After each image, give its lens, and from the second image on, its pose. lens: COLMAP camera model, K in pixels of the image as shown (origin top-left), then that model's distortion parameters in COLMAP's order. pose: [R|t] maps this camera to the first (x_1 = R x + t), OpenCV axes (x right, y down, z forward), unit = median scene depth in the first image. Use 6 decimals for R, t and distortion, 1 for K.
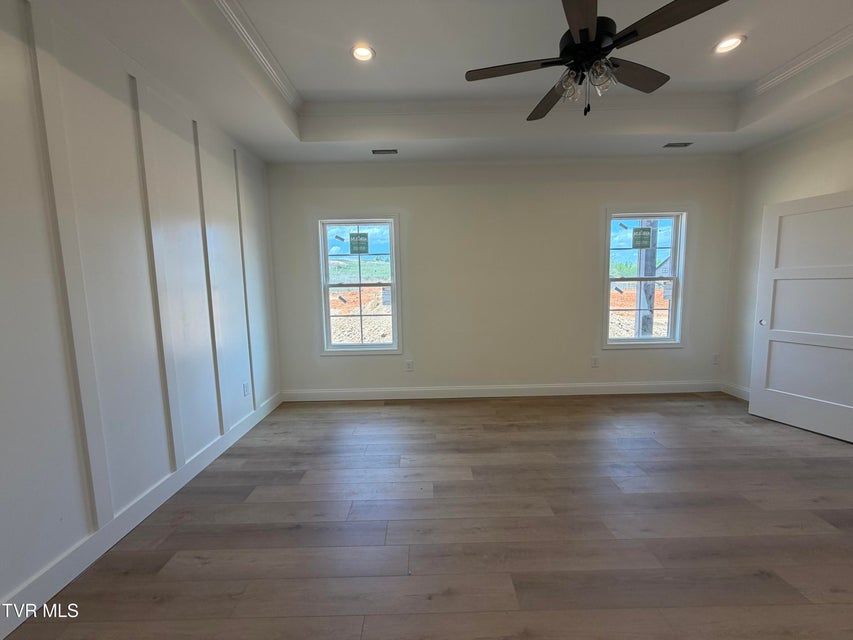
lens RADIAL K [[340.2, 0, 423.9], [0, 340.2, 319.7], [0, 0, 1]] dist [-0.001932, 0.000224]
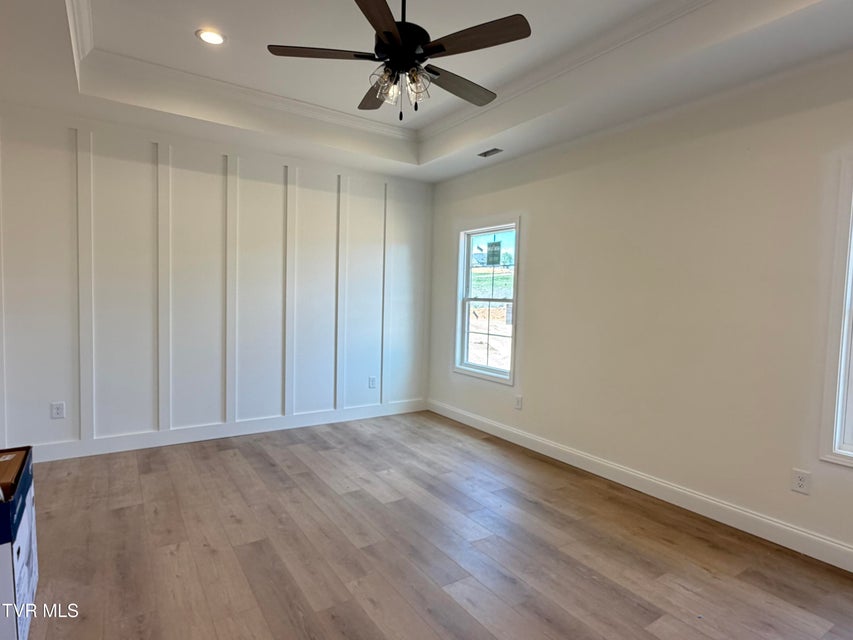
lens RADIAL K [[469.9, 0, 426.7], [0, 469.9, 321.7], [0, 0, 1]] dist [0.000226, -0.000479]
pose [[0.547121, 0.077145, -0.833491, 0.777722], [-0.125108, 0.992096, 0.009701, -0.037749], [0.827652, 0.098969, 0.552447, 0.198698]]
